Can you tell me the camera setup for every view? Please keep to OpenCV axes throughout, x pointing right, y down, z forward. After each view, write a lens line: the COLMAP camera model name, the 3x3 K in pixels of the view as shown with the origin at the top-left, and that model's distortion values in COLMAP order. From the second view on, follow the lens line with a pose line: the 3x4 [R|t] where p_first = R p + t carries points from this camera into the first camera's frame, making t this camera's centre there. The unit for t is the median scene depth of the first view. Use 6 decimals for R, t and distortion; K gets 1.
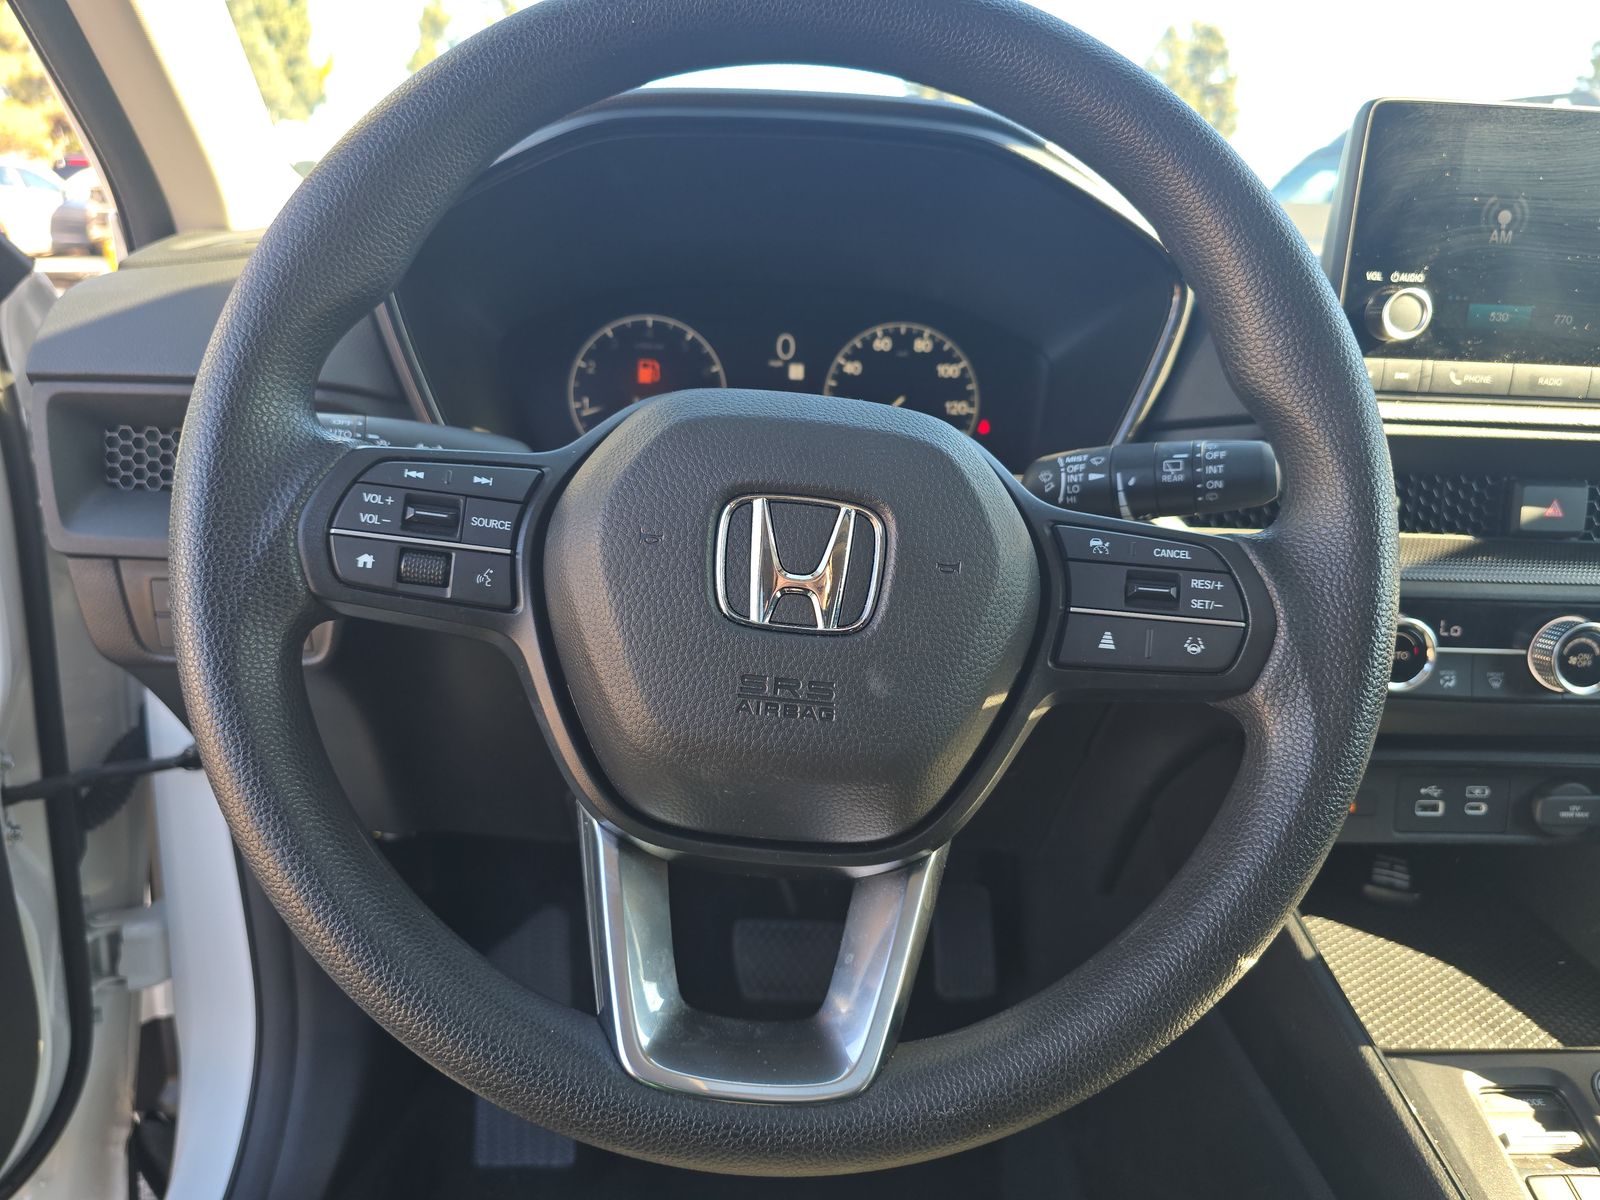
lens RADIAL K [[1120.7, 0, 800.0], [0, 1120.7, 600.0], [0, 0, 1]] dist [0.005536, -0.022750]
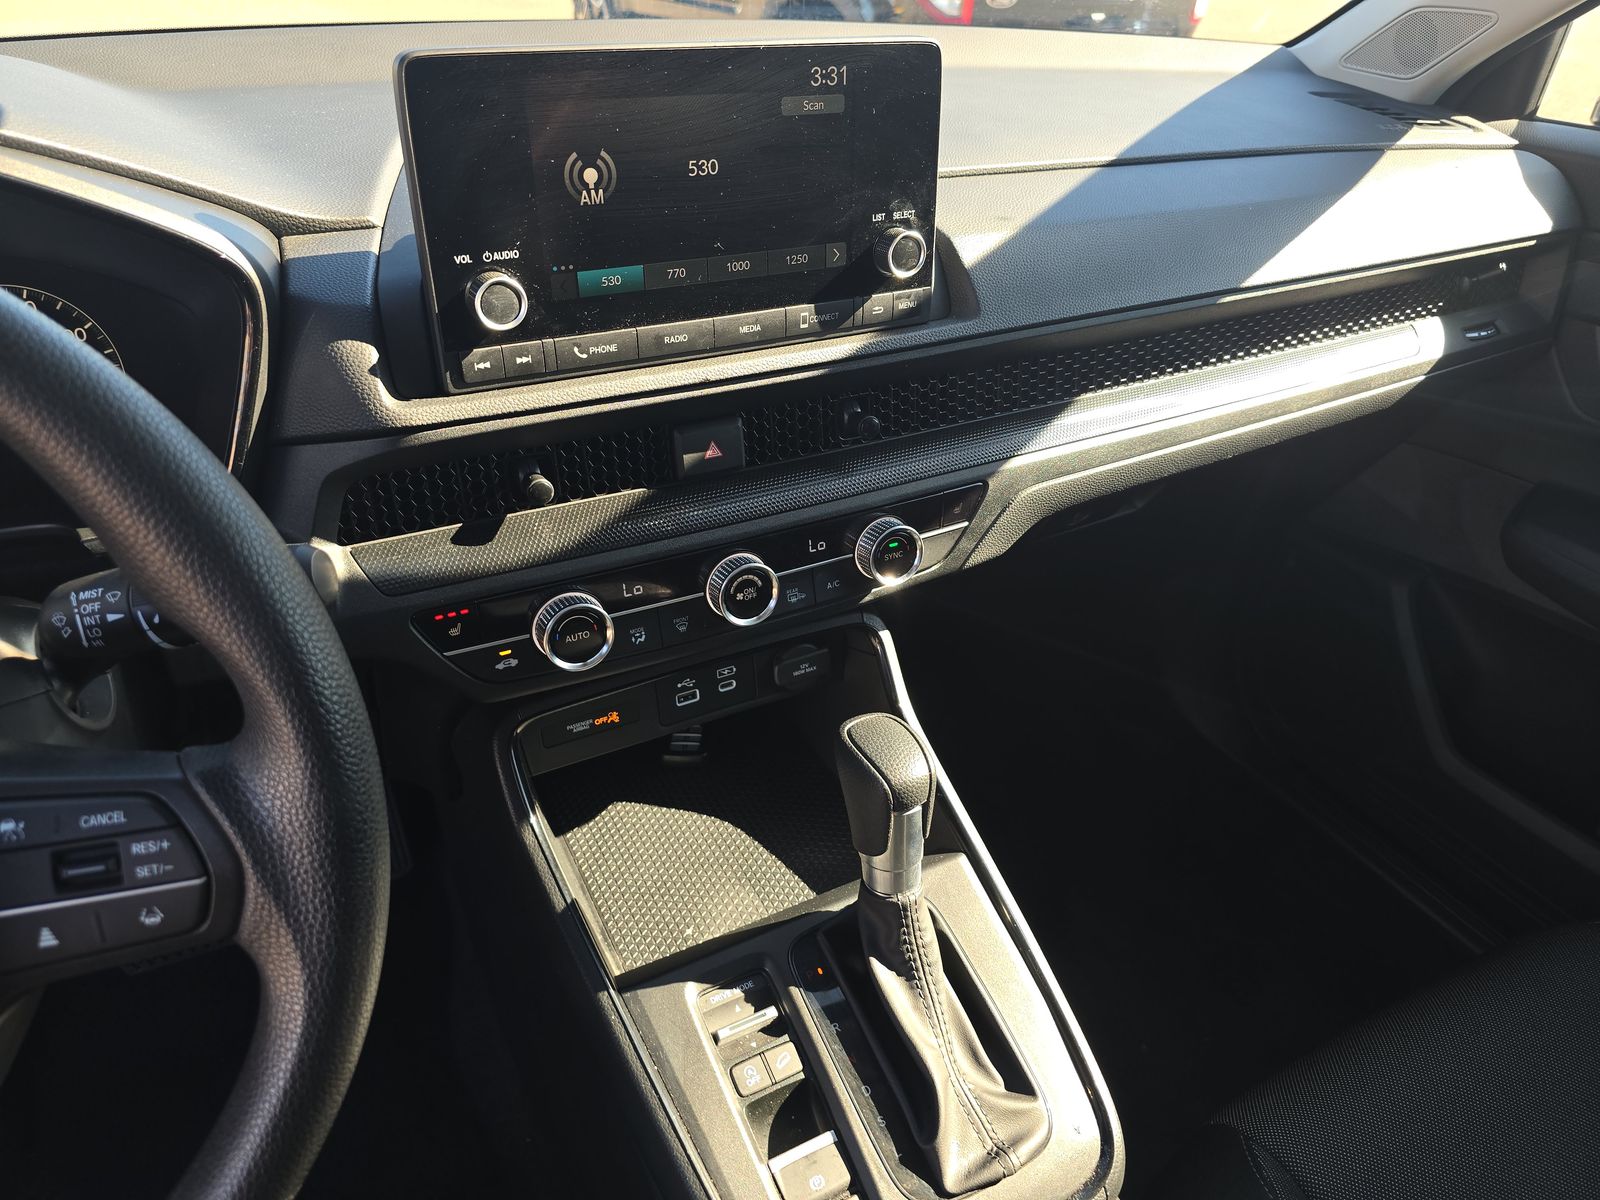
lens RADIAL K [[1081.3, 0, 800.0], [0, 1081.3, 600.0], [0, 0, 1]] dist [0.070255, -0.081382]
pose [[0.899956, -0.245253, 0.360459, 0.384887], [0.137178, 0.944073, 0.299848, -0.265935], [-0.413838, -0.220402, 0.883267, 0.045861]]
